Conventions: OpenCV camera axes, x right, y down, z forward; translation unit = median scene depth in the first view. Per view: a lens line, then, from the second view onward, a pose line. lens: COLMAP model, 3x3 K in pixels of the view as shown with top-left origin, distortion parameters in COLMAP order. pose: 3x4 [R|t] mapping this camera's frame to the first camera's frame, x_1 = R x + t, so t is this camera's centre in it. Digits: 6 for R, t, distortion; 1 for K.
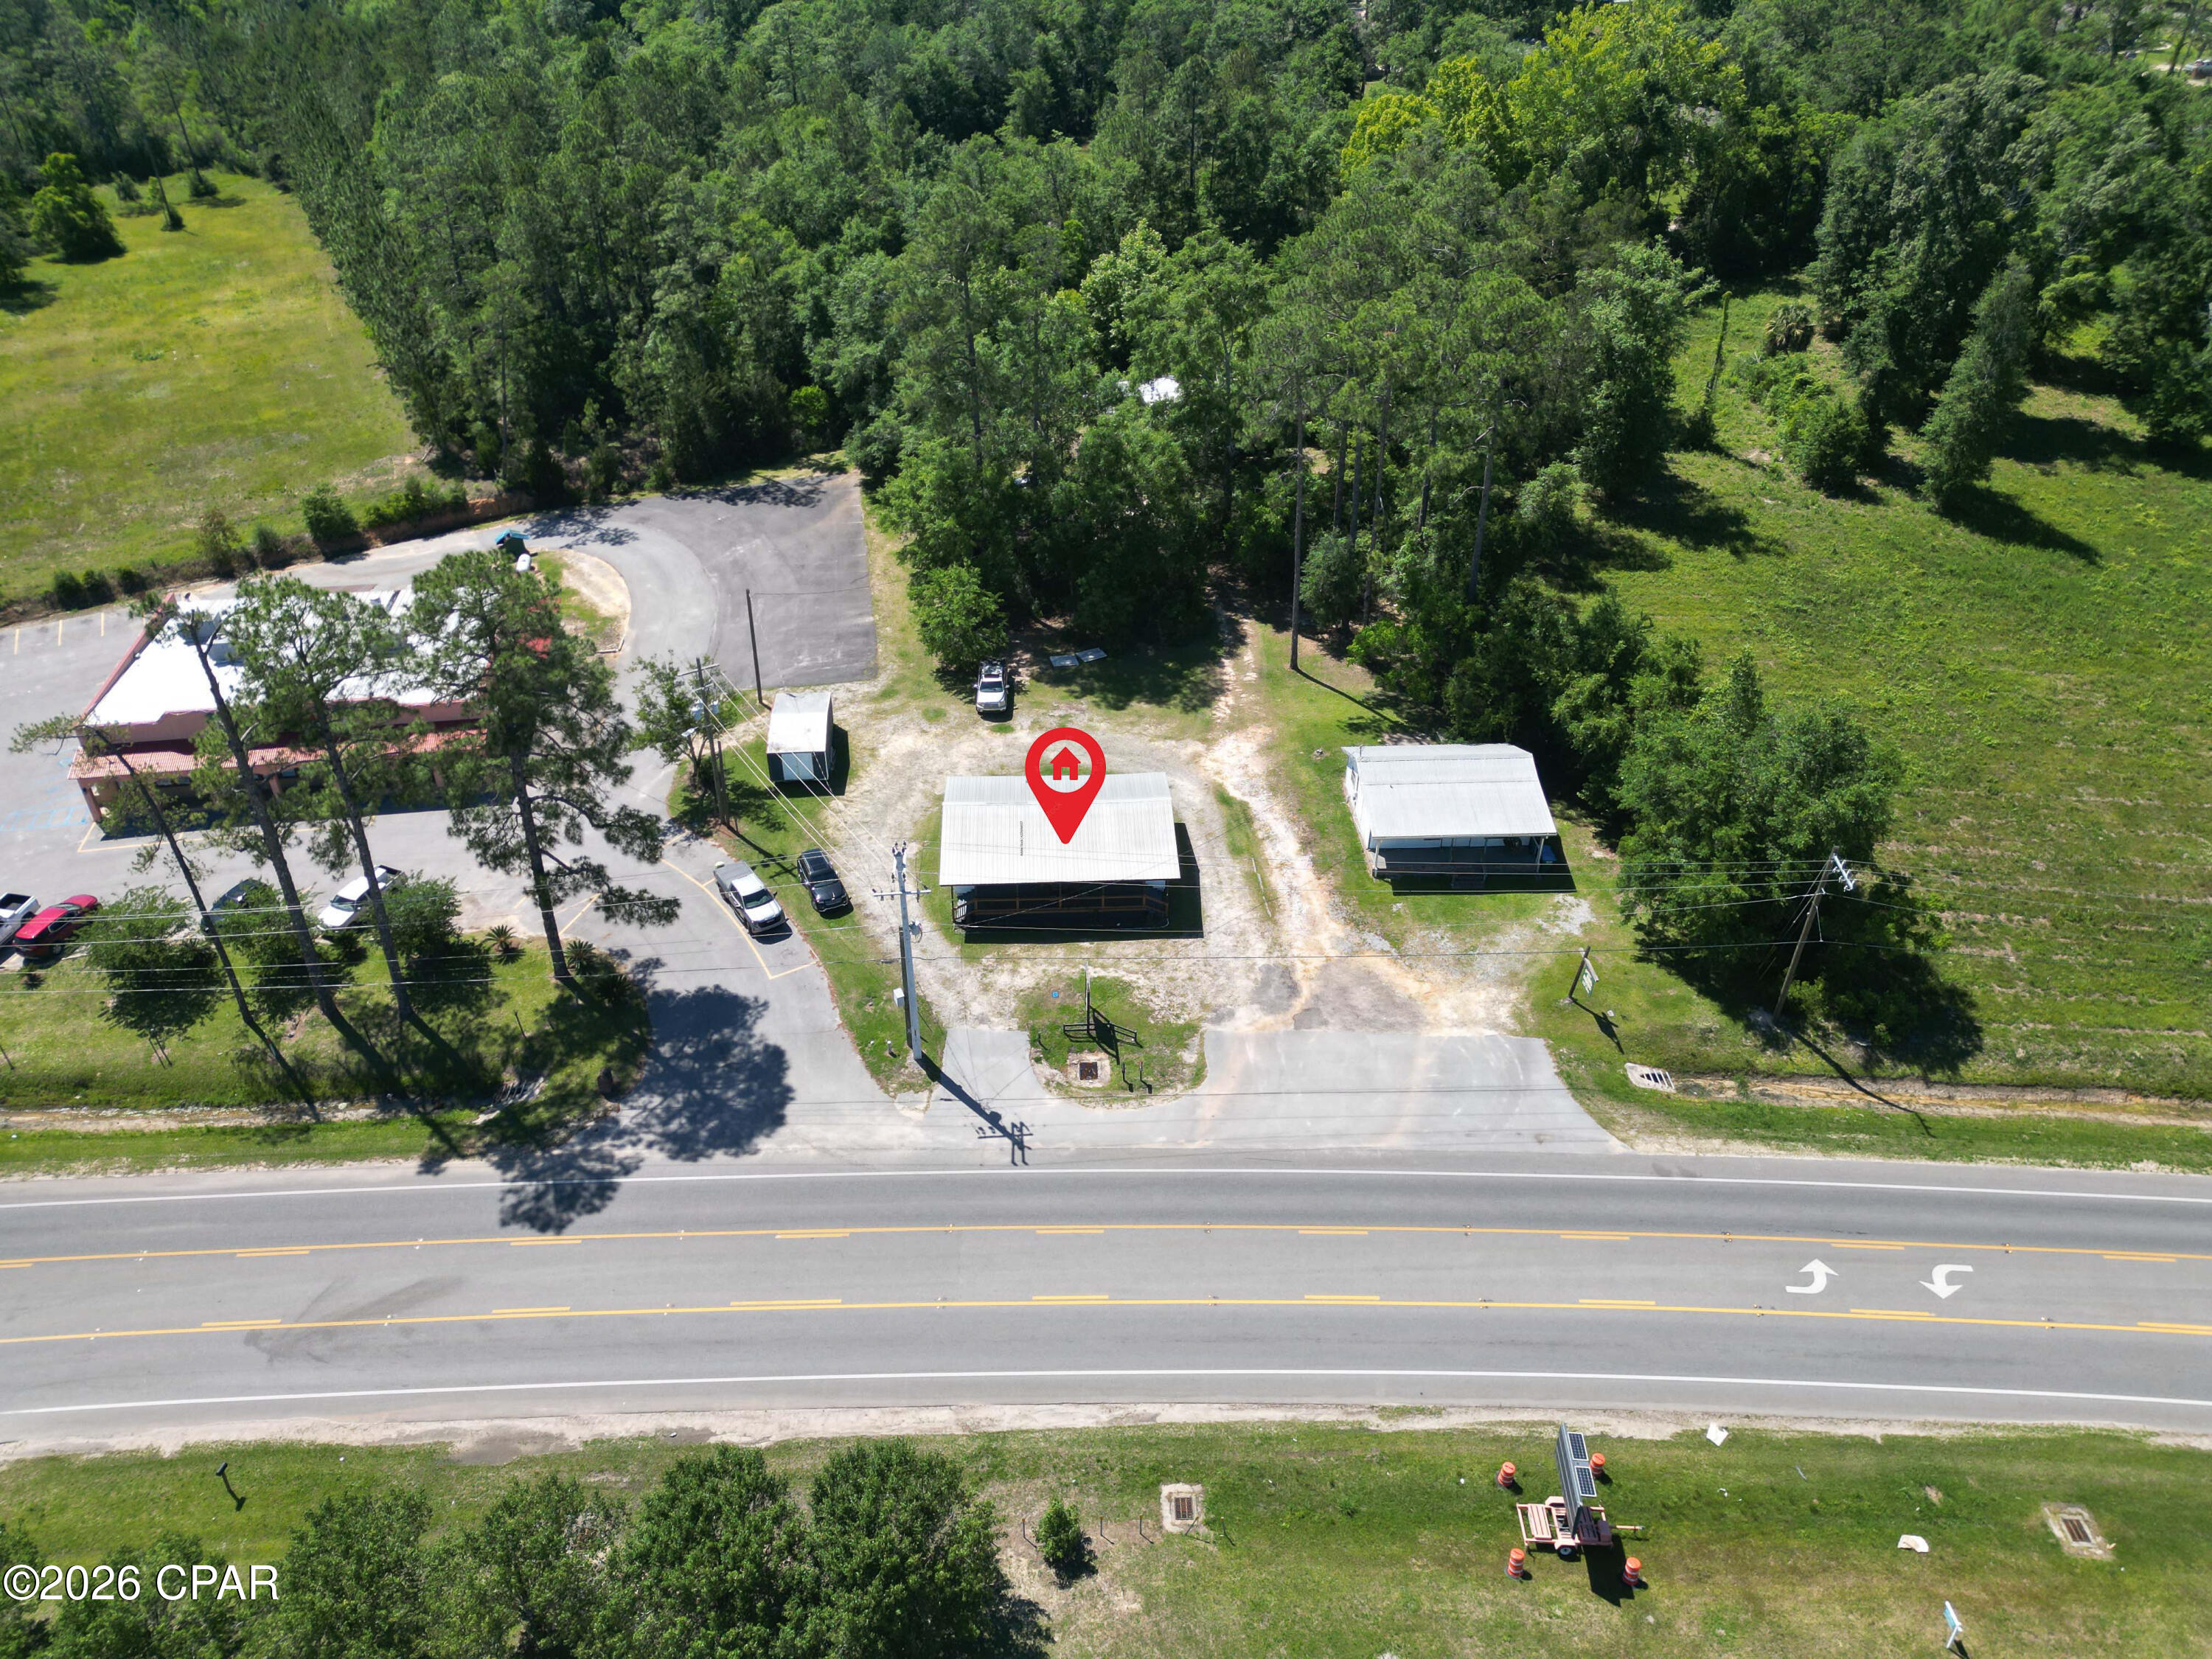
lens RADIAL K [[1519.3, 0, 1106.0], [0, 1519.3, 829.5], [0, 0, 1]] dist [0.046775, -0.002180]
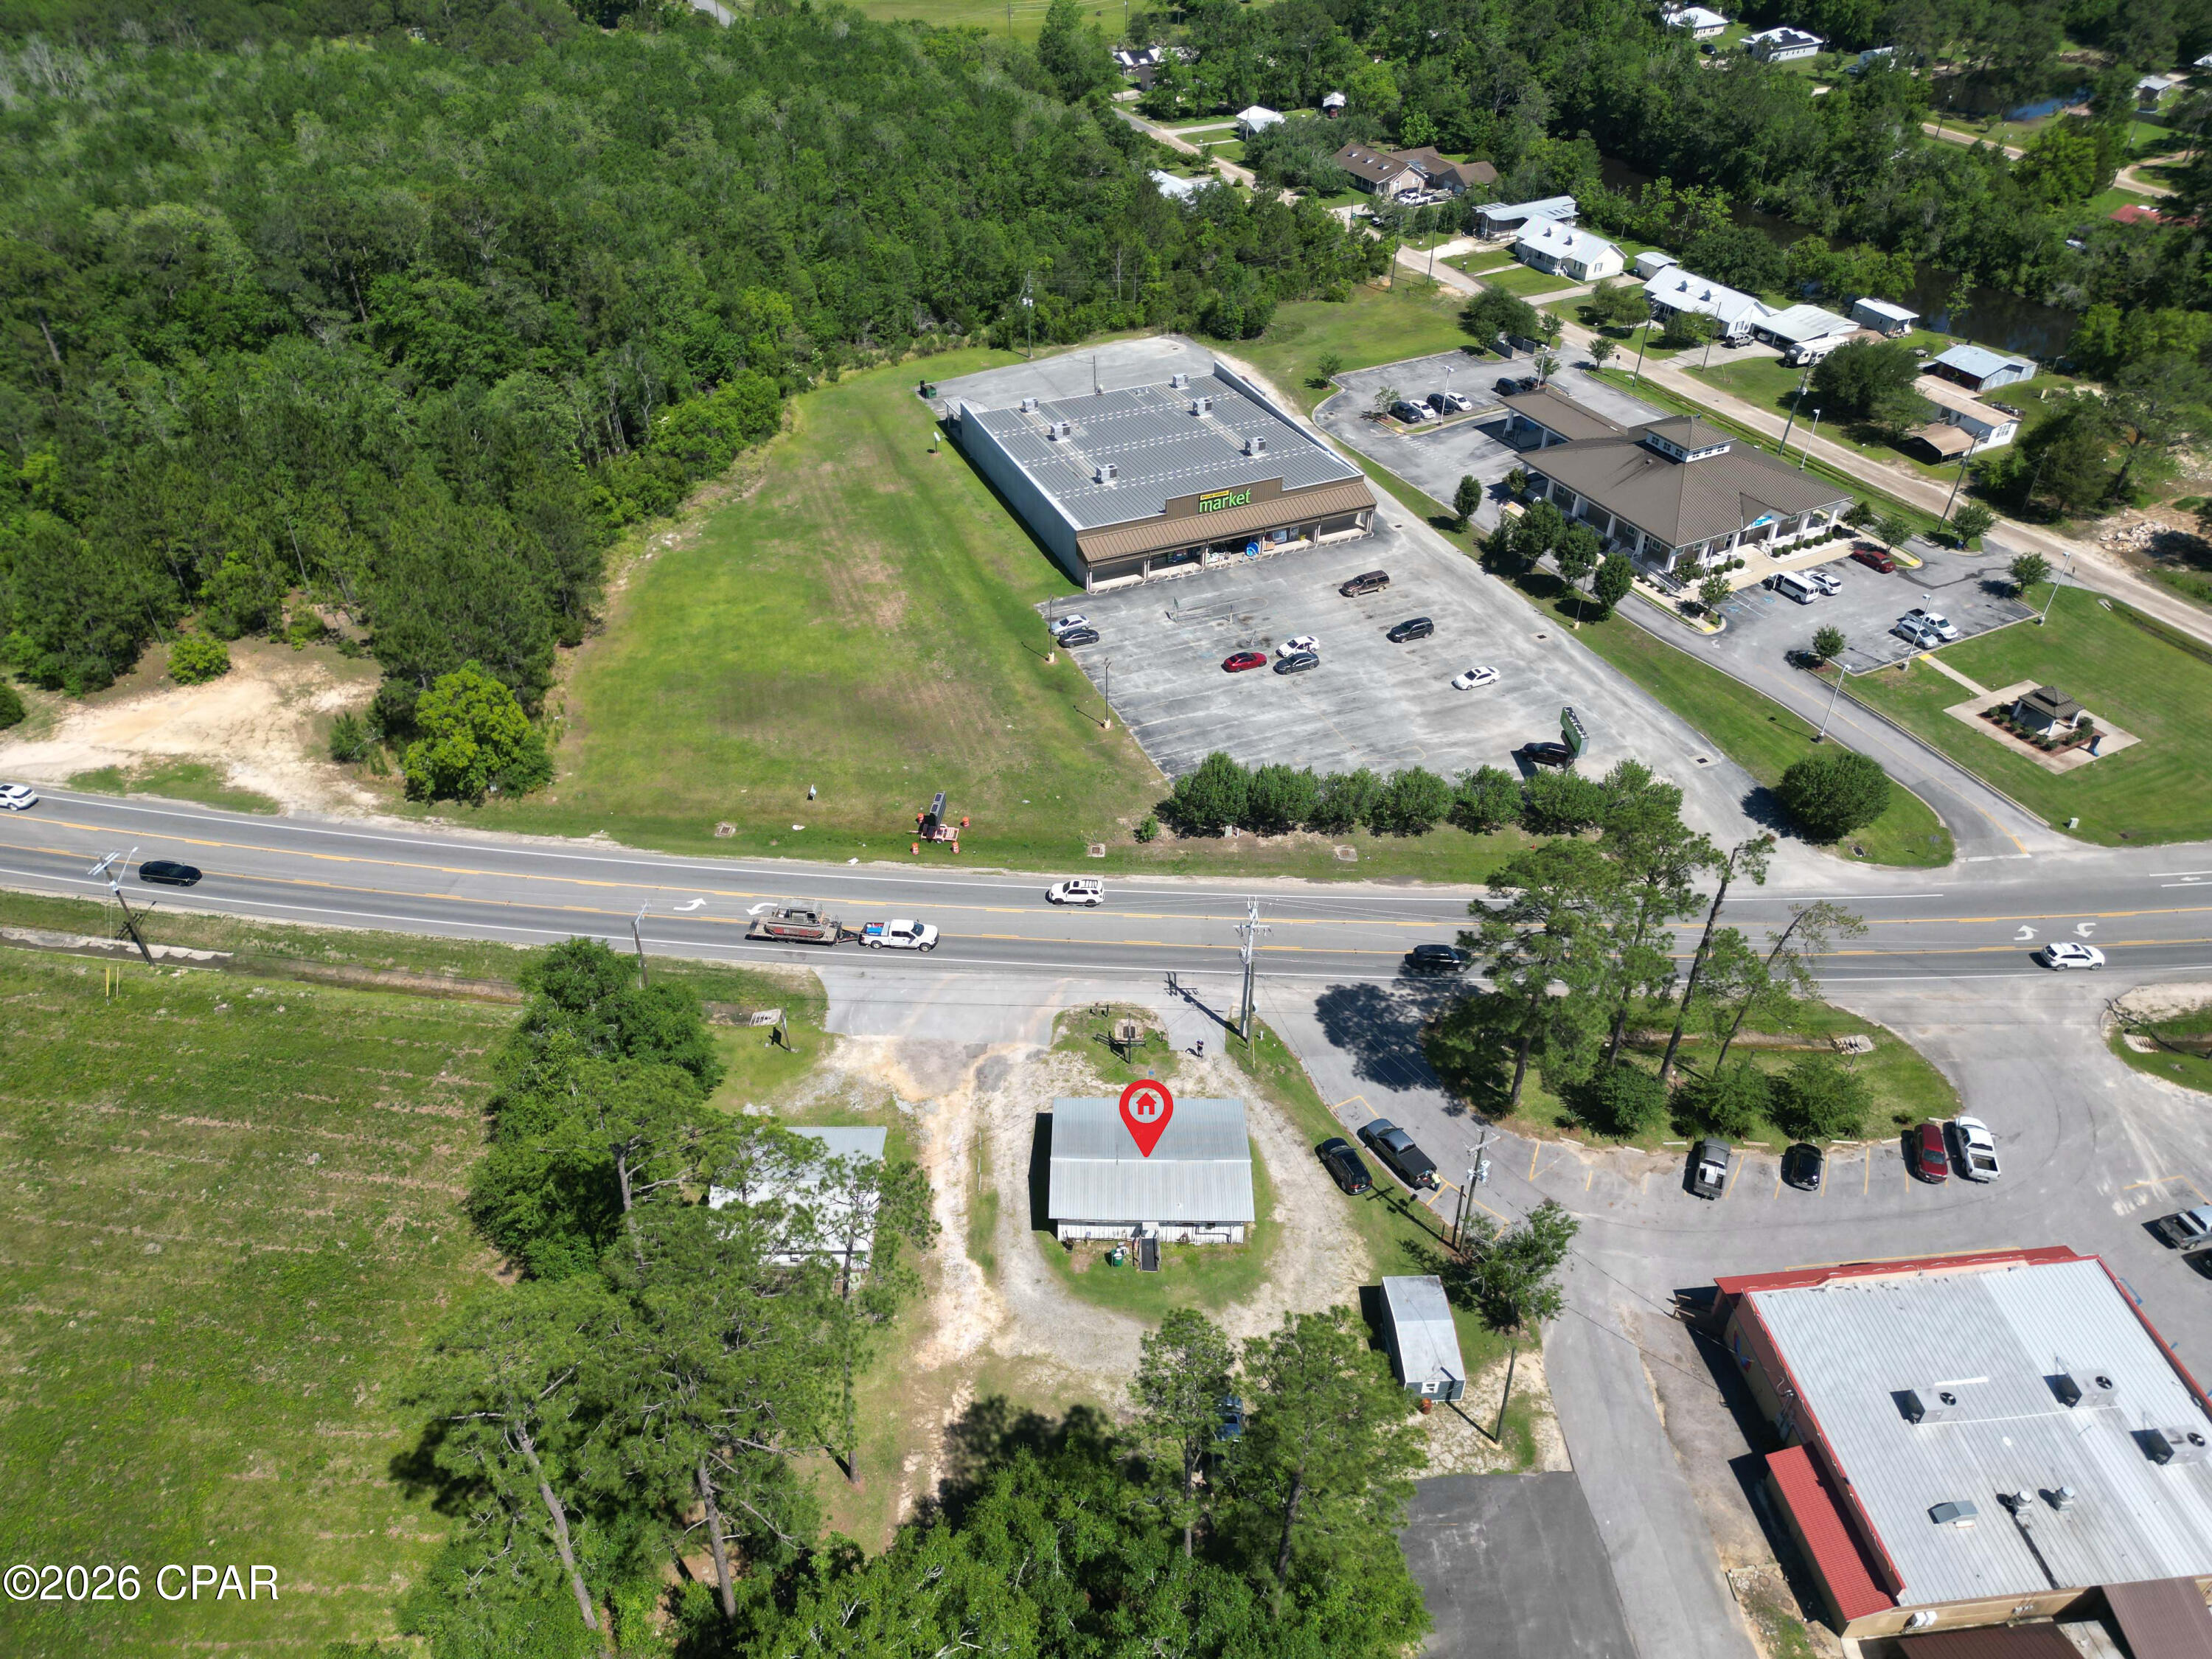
lens RADIAL K [[1536.4, 0, 1106.0], [0, 1536.4, 829.5], [0, 0, 1]] dist [0.003402, -0.000874]
pose [[-0.998656, -0.044590, 0.026401, -0.020066], [0.010913, 0.317084, 0.948335, -1.351338], [-0.050657, 0.947349, -0.316171, 1.282998]]
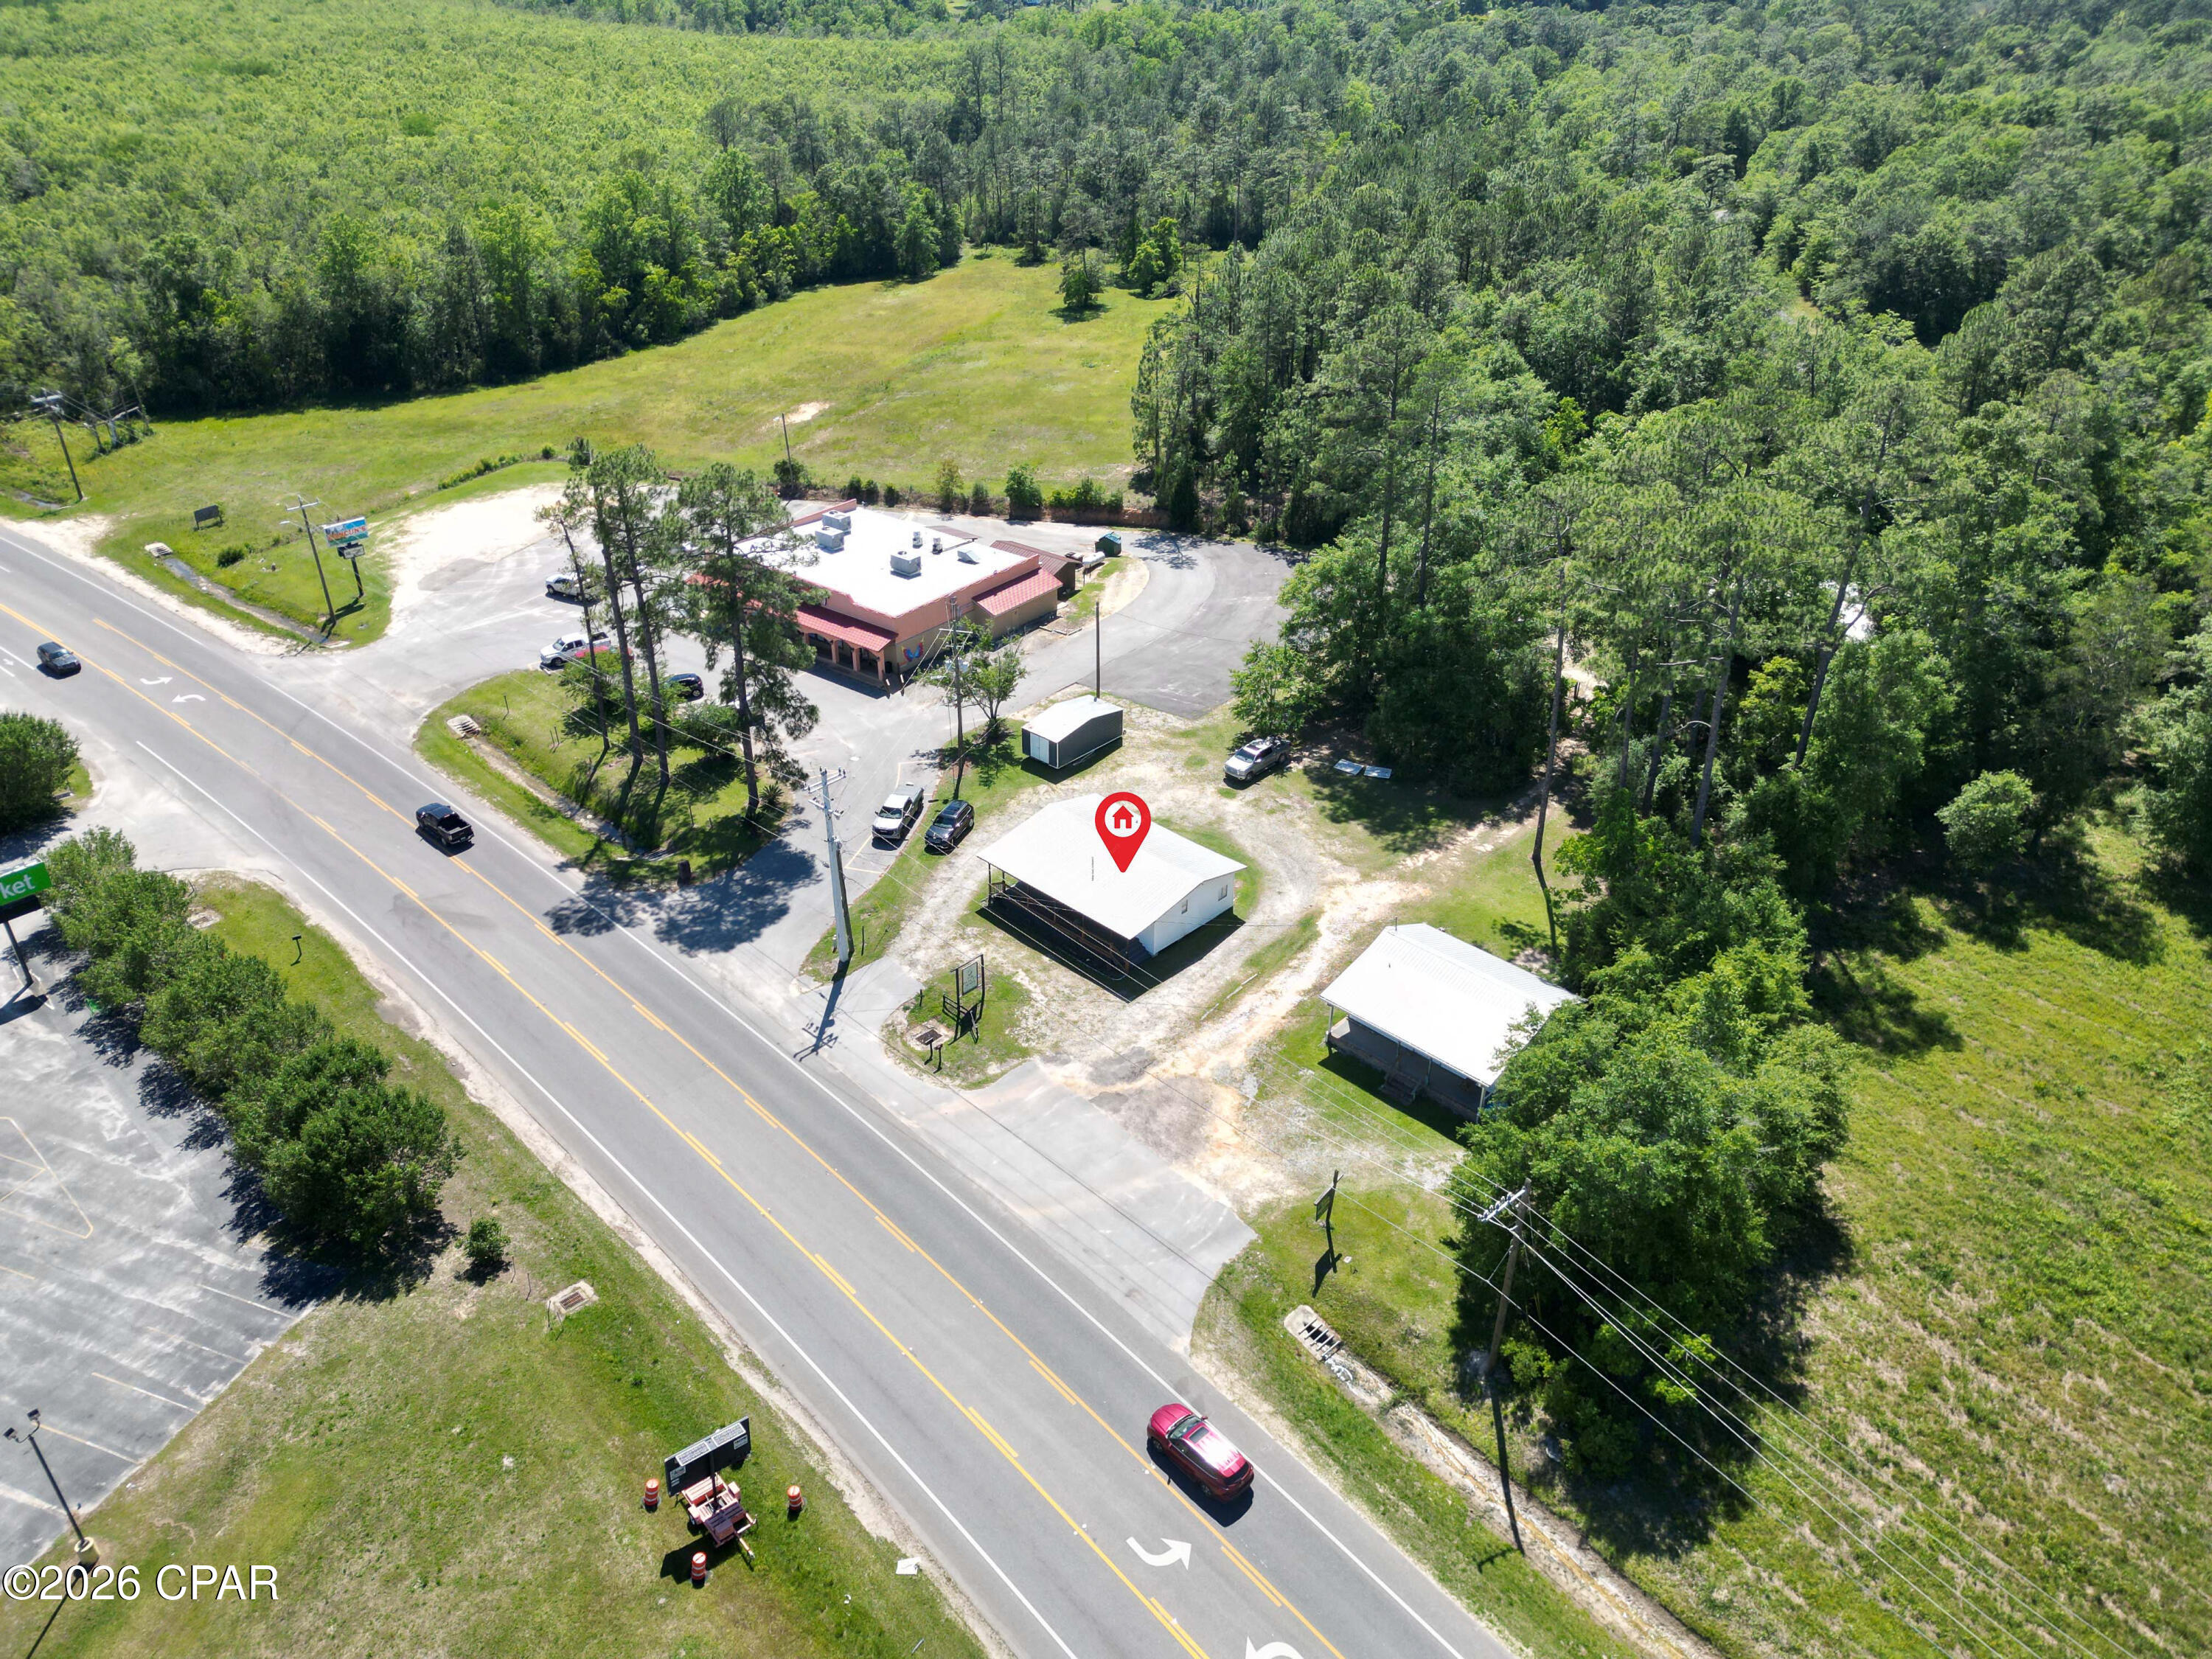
lens RADIAL K [[1519.3, 0, 1106.0], [0, 1519.3, 829.5], [0, 0, 1]] dist [0.046775, -0.002180]
pose [[0.685100, 0.369224, -0.627943, 0.714986], [-0.414990, 0.906291, 0.080127, -0.121607], [0.598684, 0.205695, 0.774124, 0.181231]]
